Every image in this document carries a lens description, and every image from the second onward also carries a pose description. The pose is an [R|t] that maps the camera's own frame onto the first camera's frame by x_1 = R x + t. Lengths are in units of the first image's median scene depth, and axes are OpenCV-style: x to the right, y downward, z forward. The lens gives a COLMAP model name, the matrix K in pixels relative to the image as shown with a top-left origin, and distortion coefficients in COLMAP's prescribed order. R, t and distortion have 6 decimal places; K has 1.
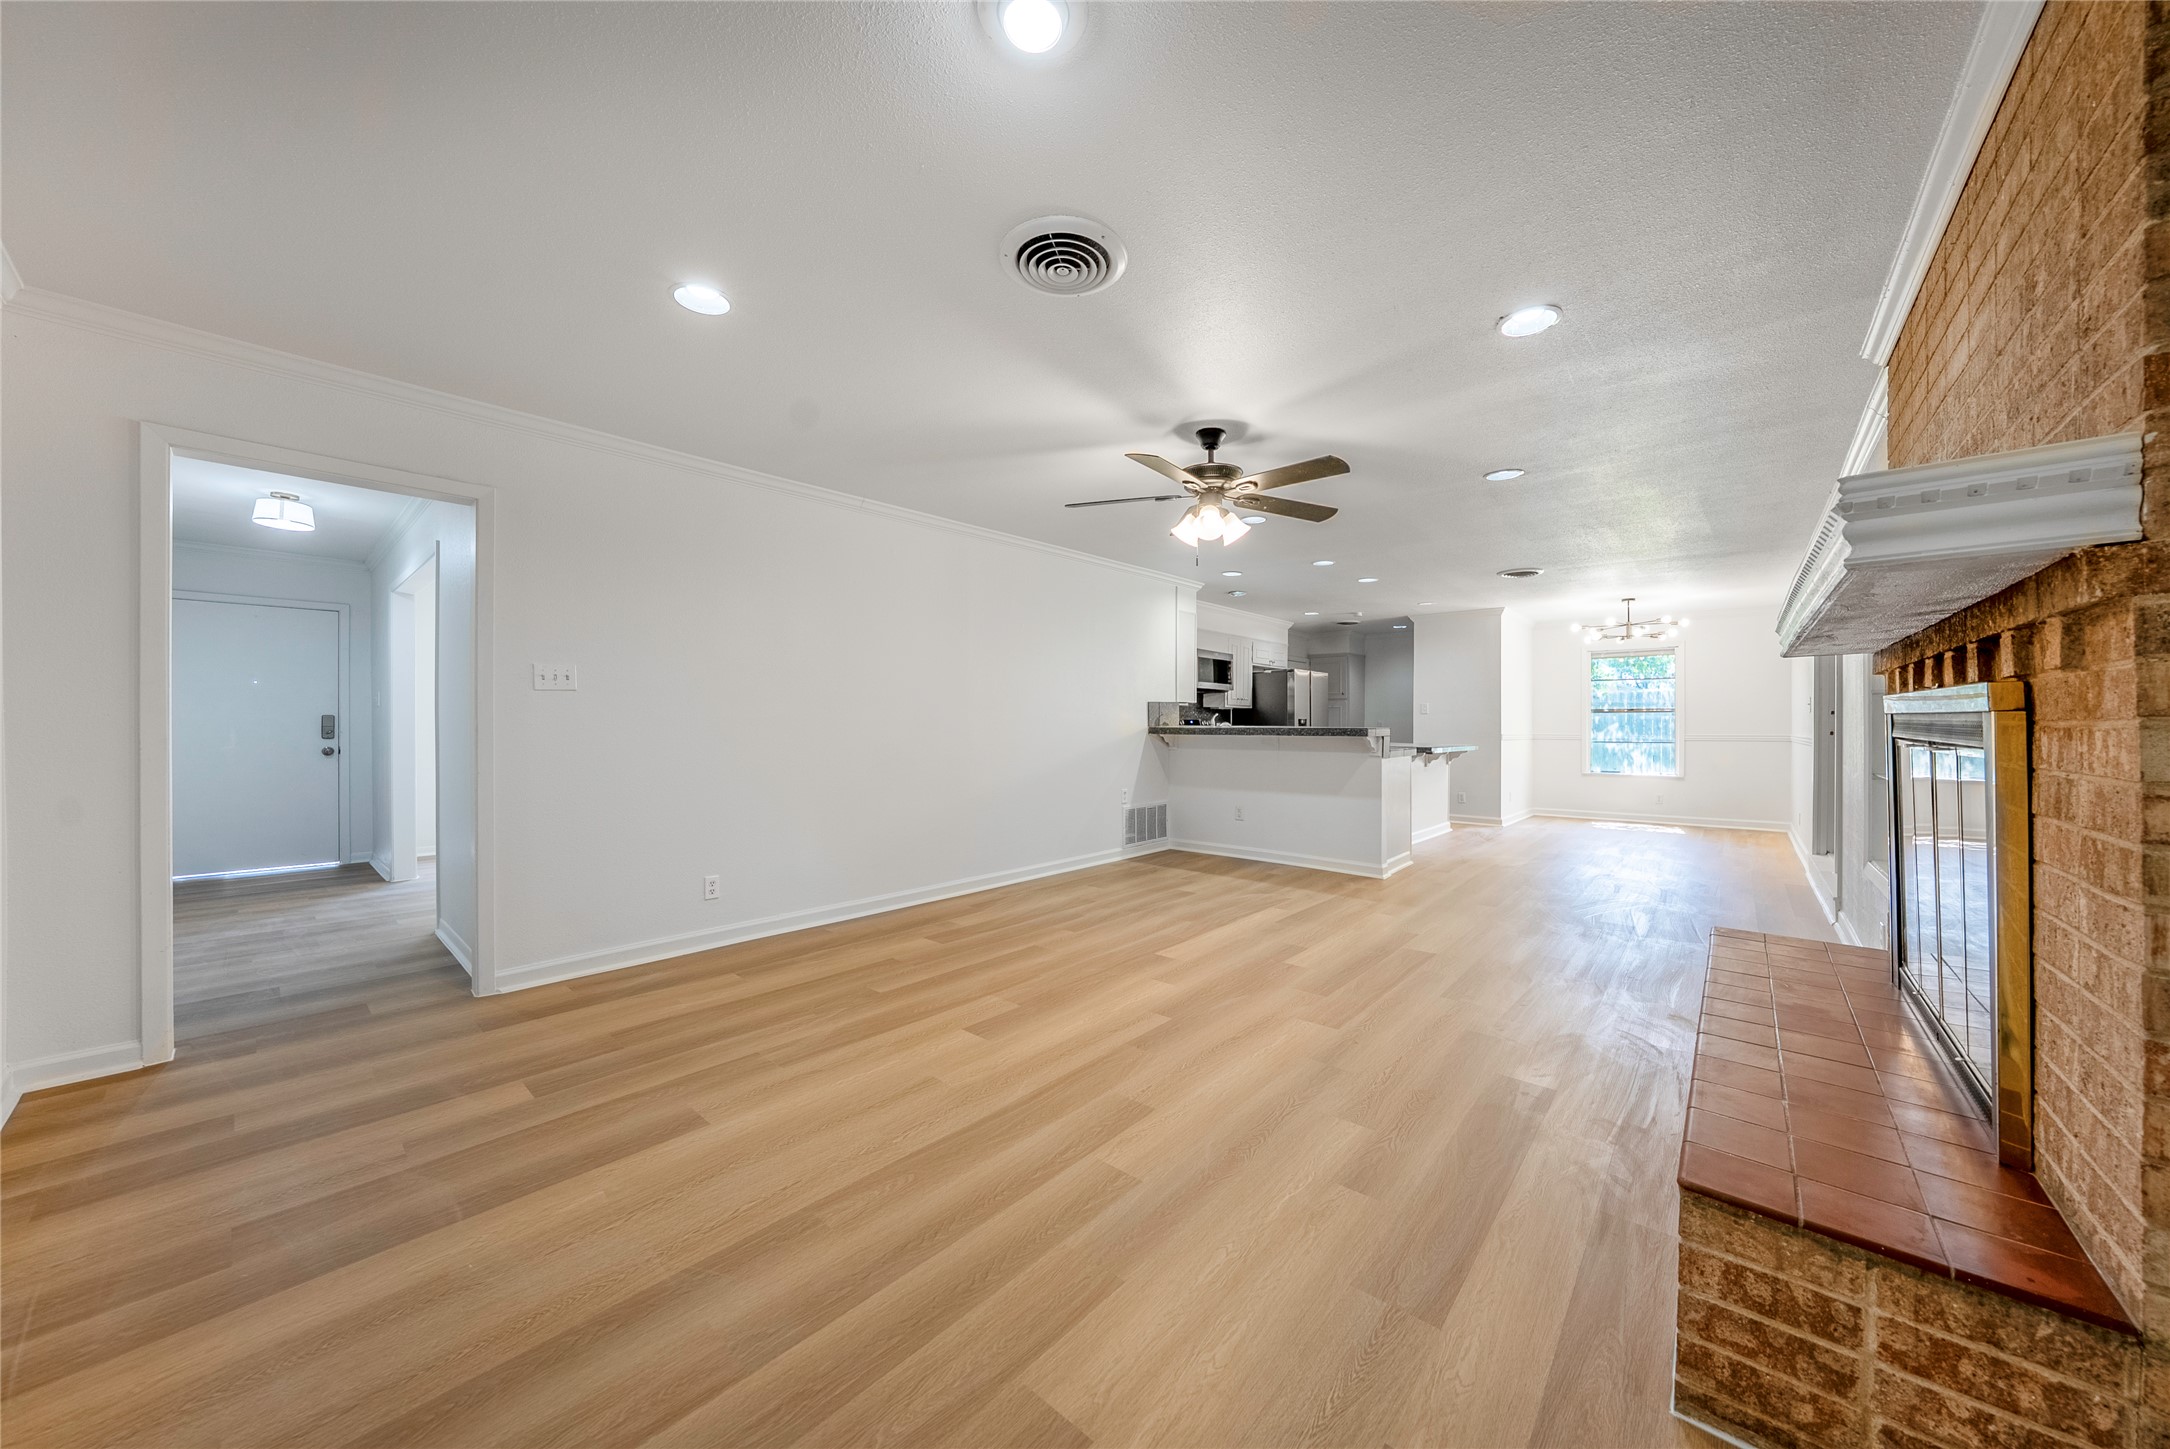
lens RADIAL K [[759.8, 0, 1104.7], [0, 759.8, 724.3], [0, 0, 1]] dist [-0.009914, 0.000032]
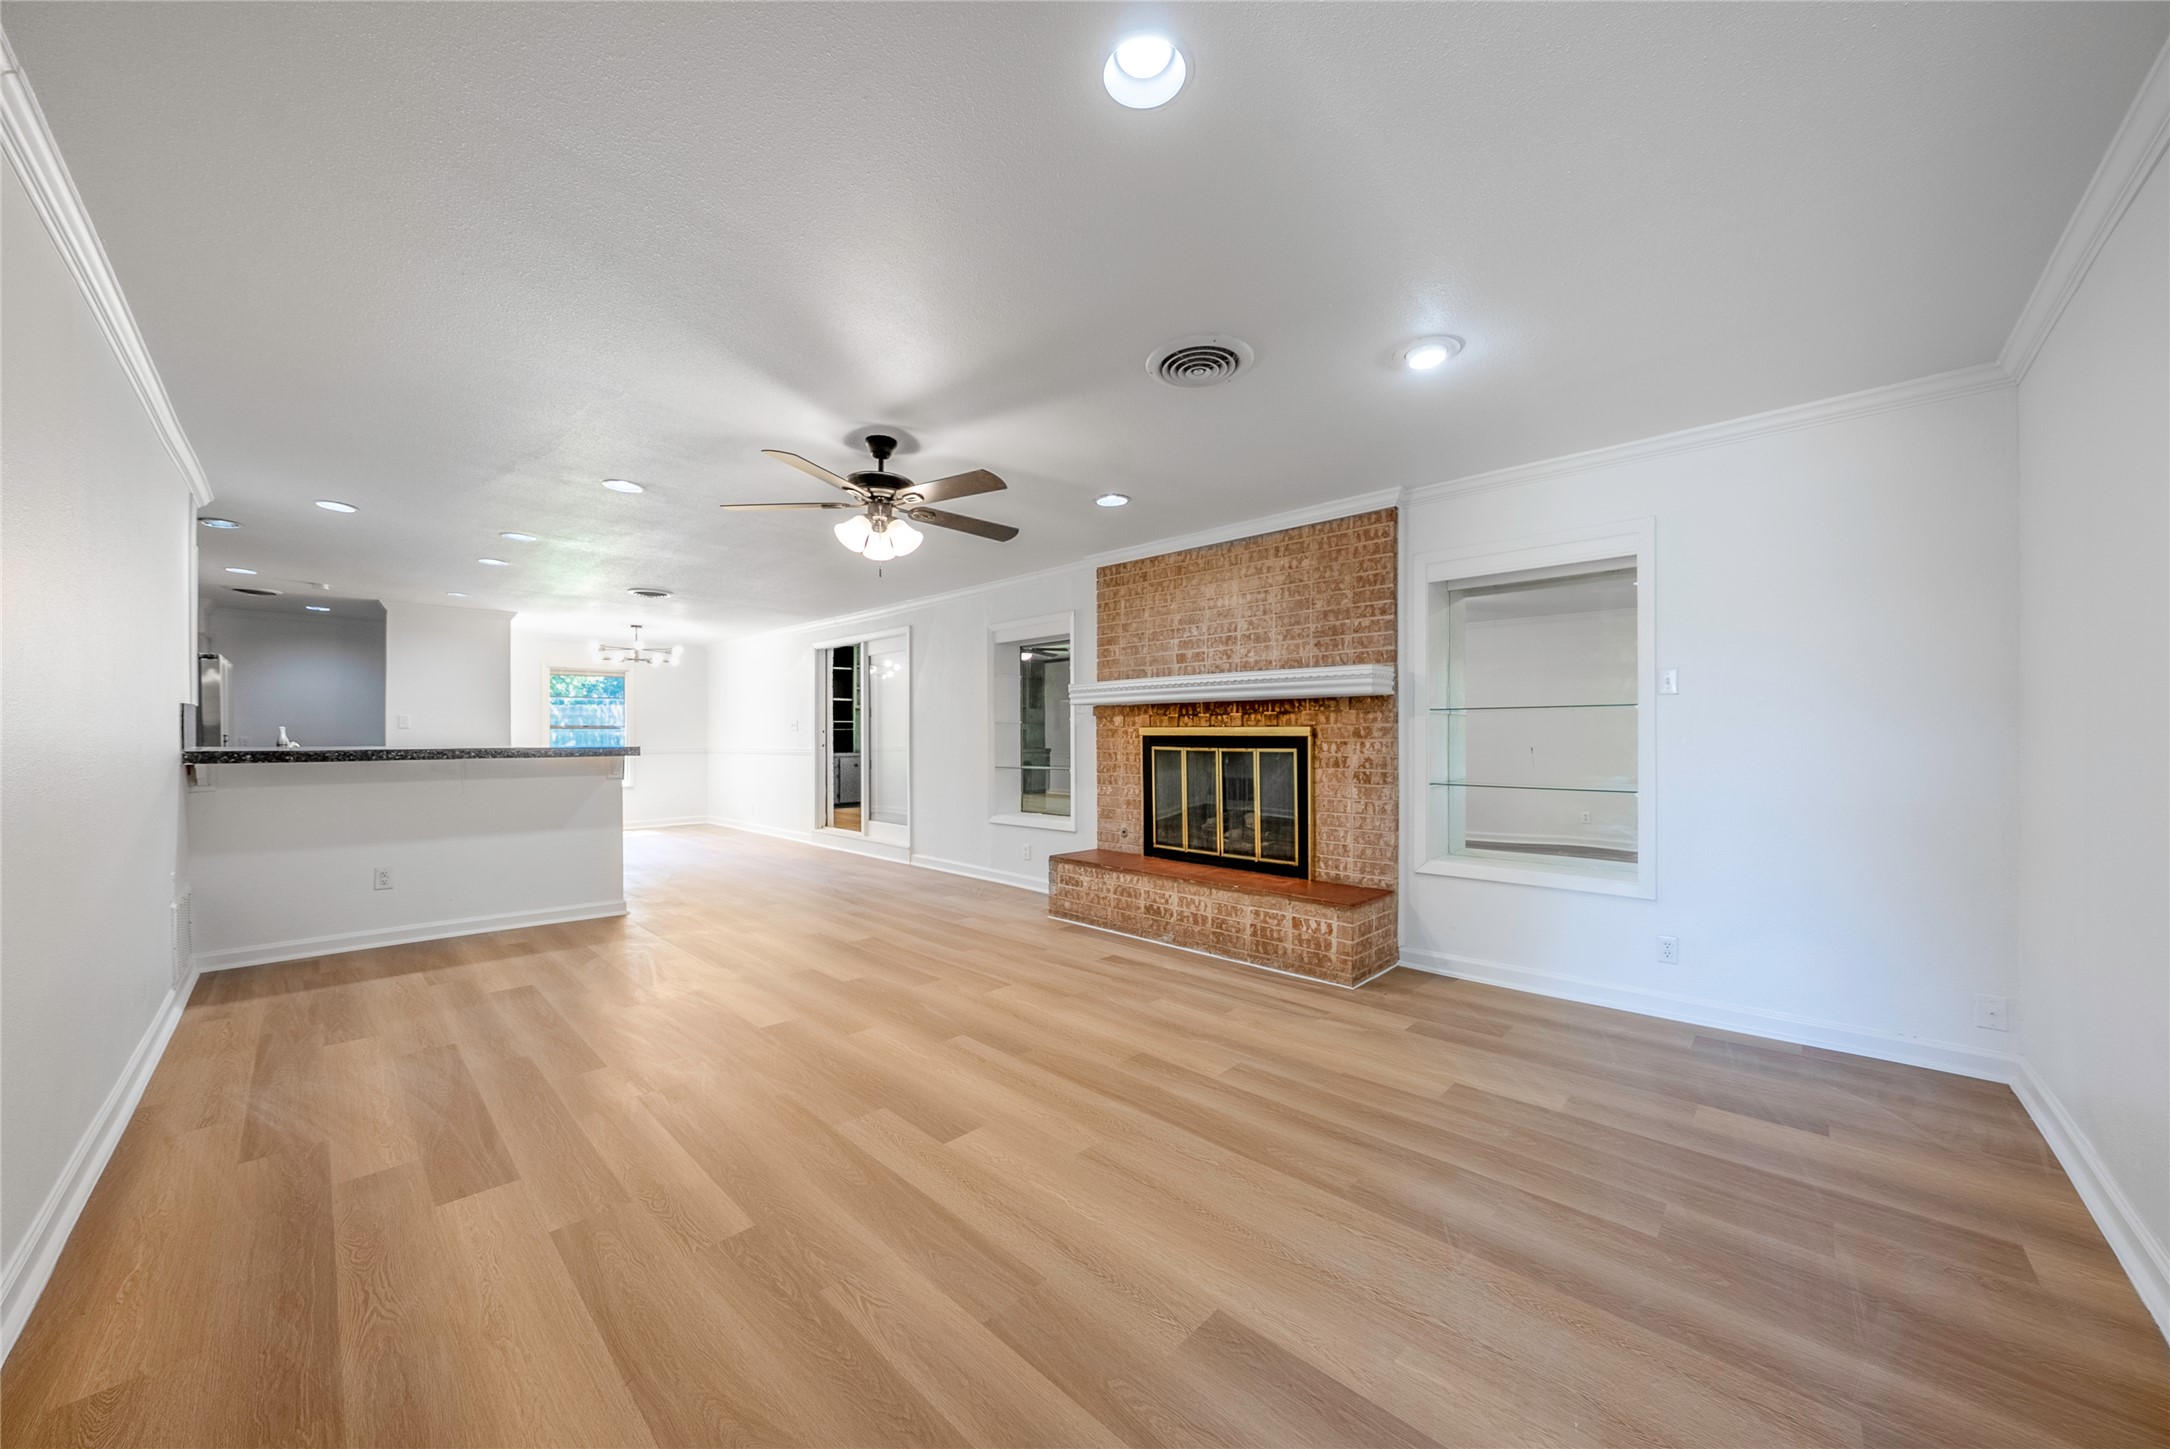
lens RADIAL K [[751.1, 0, 1062.8], [0, 751.1, 736.8], [0, 0, 1]] dist [-0.009213, 0.000002]
pose [[0.077583, 0.002913, 0.996982, -0.857403], [-0.000766, 0.999996, -0.002862, -0.006065], [-0.996986, -0.000541, 0.077585, 0.754909]]
